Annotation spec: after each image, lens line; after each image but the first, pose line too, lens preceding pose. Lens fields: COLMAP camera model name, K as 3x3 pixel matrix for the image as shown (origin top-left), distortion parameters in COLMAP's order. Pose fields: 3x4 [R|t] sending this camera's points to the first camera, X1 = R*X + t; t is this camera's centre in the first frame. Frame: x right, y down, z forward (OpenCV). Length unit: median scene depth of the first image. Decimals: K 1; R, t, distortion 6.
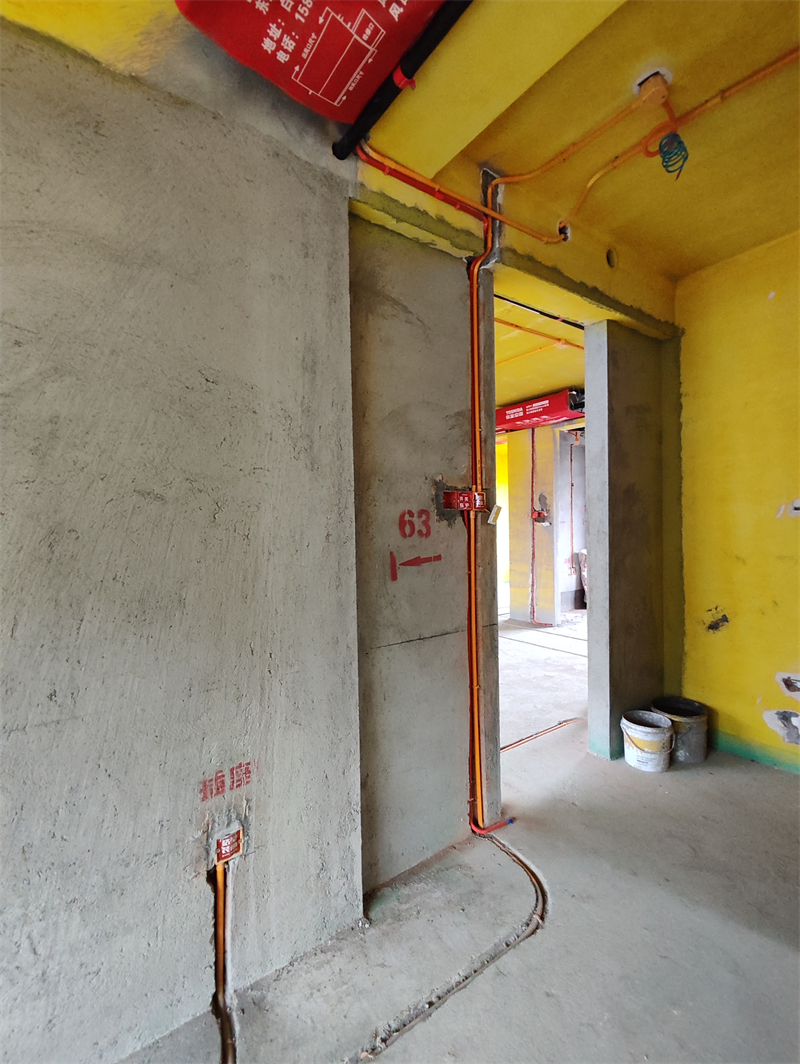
lens RADIAL K [[482.0, 0, 386.5], [0, 482.0, 533.9], [0, 0, 1]] dist [-0.005567, 0.007288]
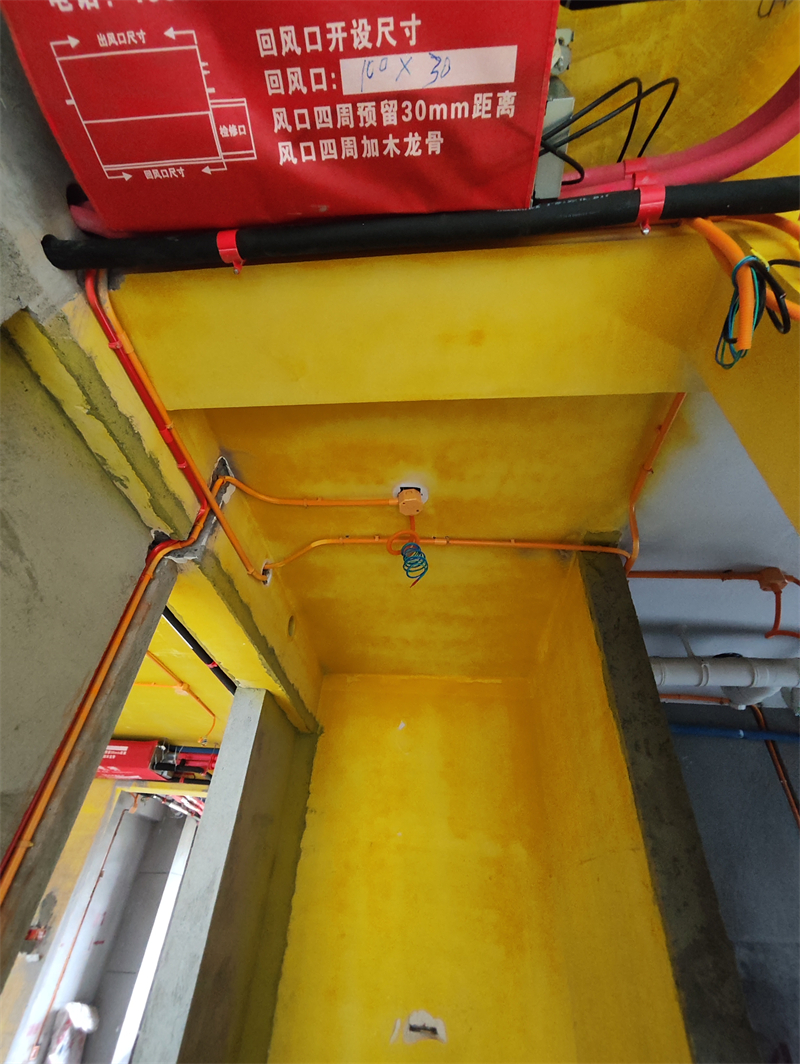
lens RADIAL K [[482.0, 0, 386.5], [0, 482.0, 533.9], [0, 0, 1]] dist [-0.005567, 0.007288]
pose [[0.648519, 0.532065, 0.544361, 0.014950], [-0.070311, 0.753951, -0.653157, -0.174219], [-0.757944, 0.385311, 0.526362, 0.434838]]
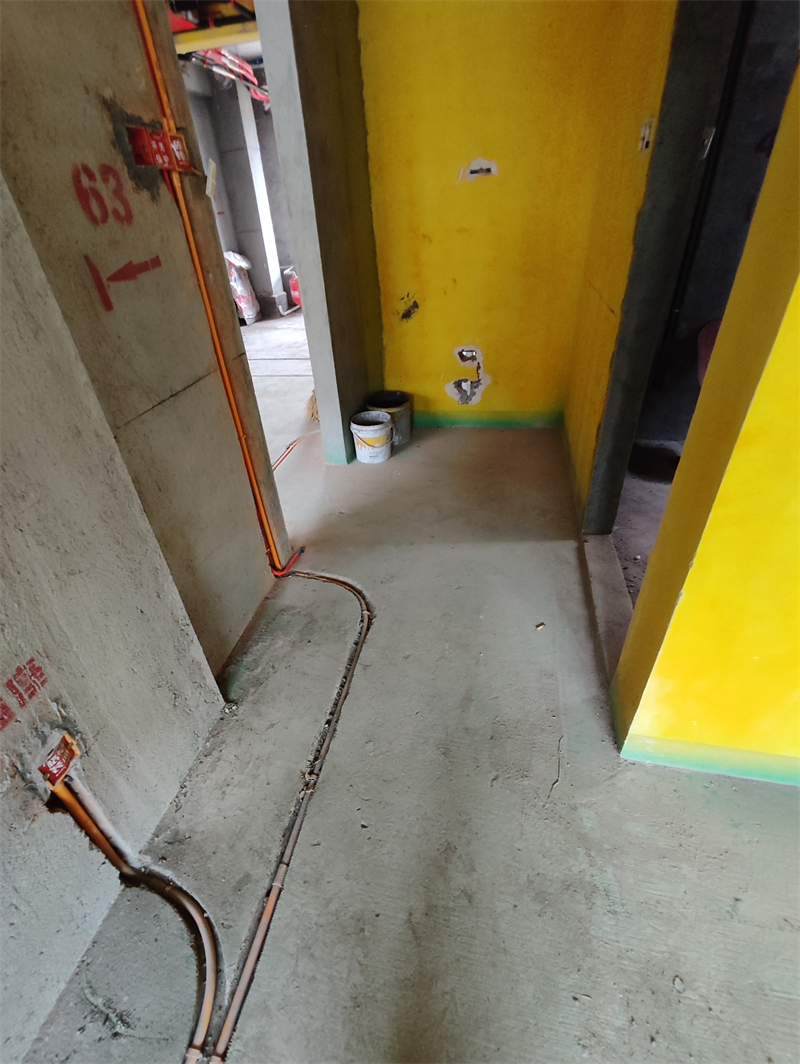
lens RADIAL K [[482.0, 0, 386.5], [0, 482.0, 533.9], [0, 0, 1]] dist [-0.005567, 0.007288]
pose [[0.742763, -0.408010, 0.530877, -0.147383], [0.071596, 0.836734, 0.542908, 0.026320], [-0.665715, -0.365244, 0.650707, 0.248580]]
